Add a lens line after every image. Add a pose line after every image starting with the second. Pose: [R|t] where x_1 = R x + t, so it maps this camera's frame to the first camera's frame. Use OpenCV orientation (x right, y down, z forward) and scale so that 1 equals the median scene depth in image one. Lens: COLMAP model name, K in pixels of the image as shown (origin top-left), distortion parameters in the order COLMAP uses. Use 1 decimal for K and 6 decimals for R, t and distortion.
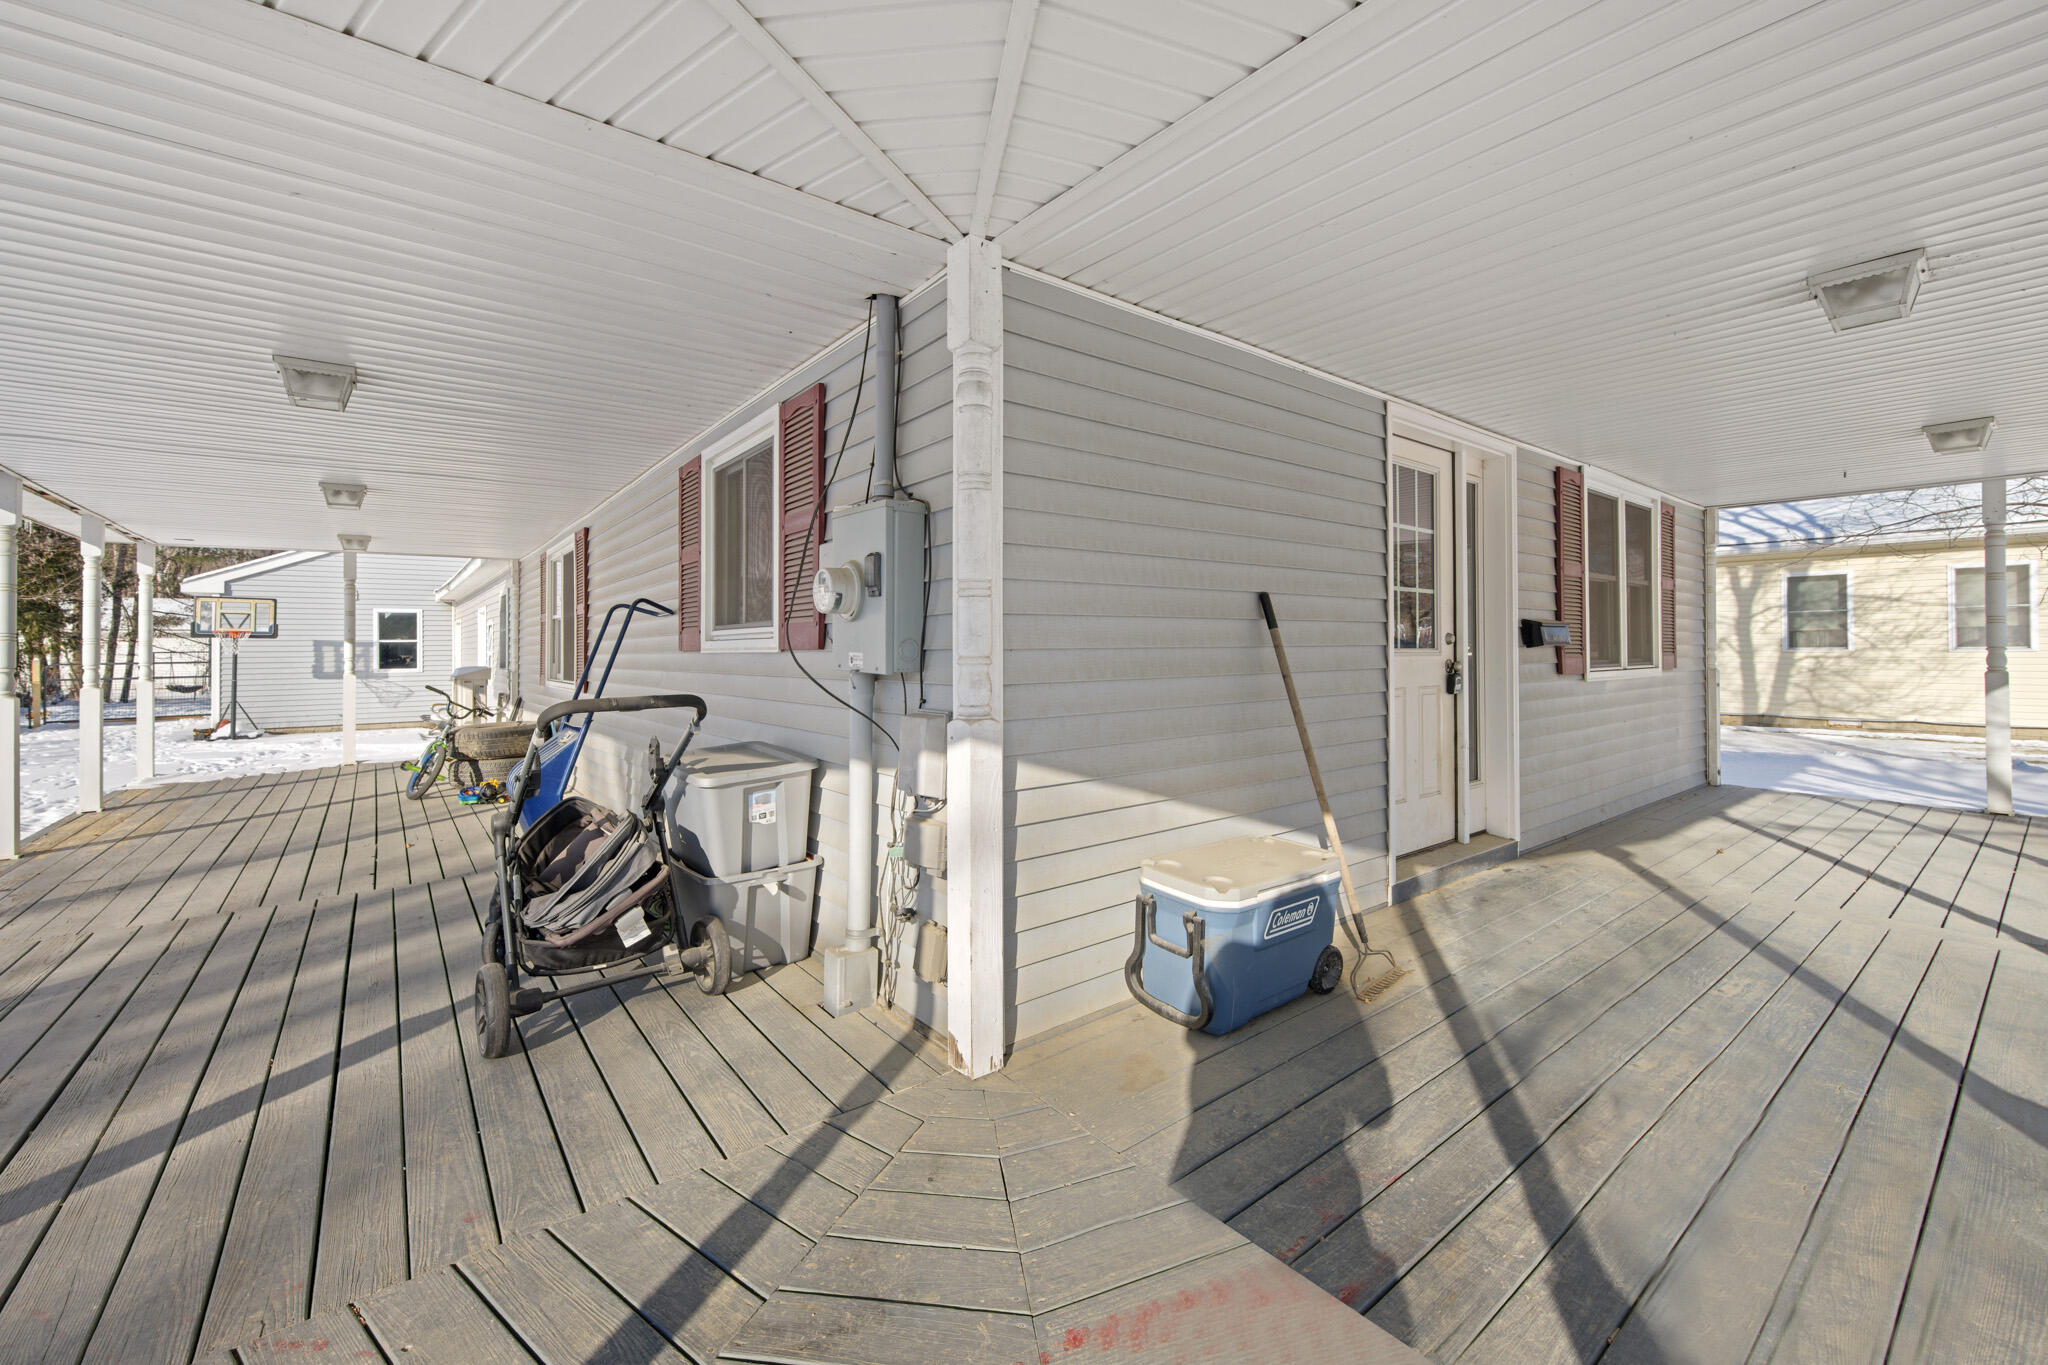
lens RADIAL K [[826.6, 0, 1011.7], [0, 826.6, 632.2], [0, 0, 1]] dist [-0.001634, 0.000164]
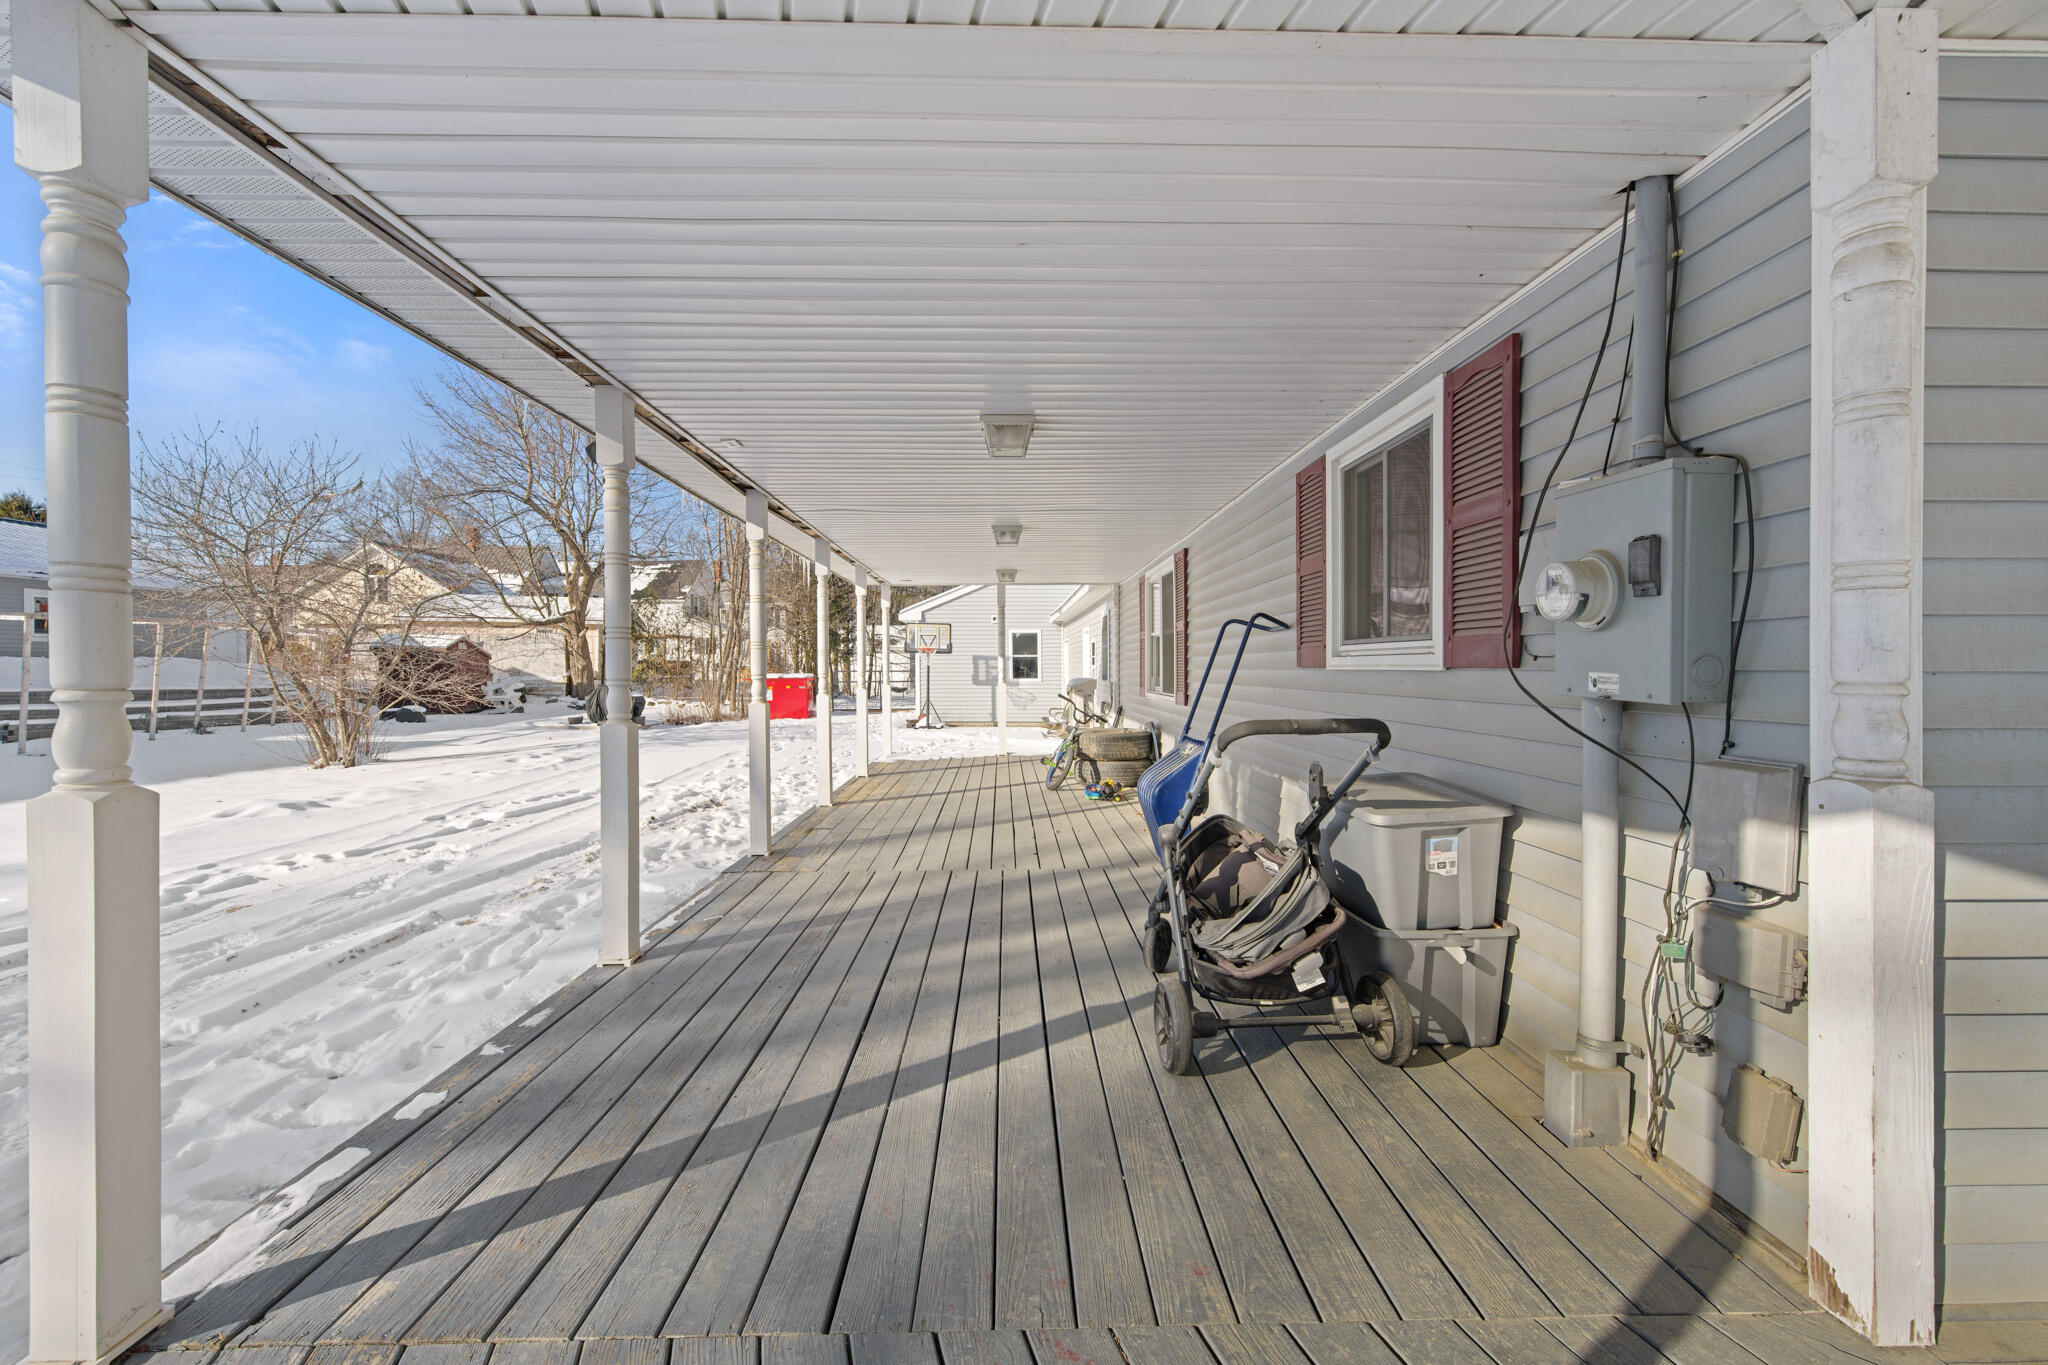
lens RADIAL K [[823.0, 0, 1024.1], [0, 823.0, 670.5], [0, 0, 1]] dist [-0.000405, 0.000072]
pose [[0.806509, 0.012952, -0.591080, -0.157007], [0.003297, 0.999646, 0.026403, 0.000931], [0.591213, -0.023243, 0.806180, 0.082662]]
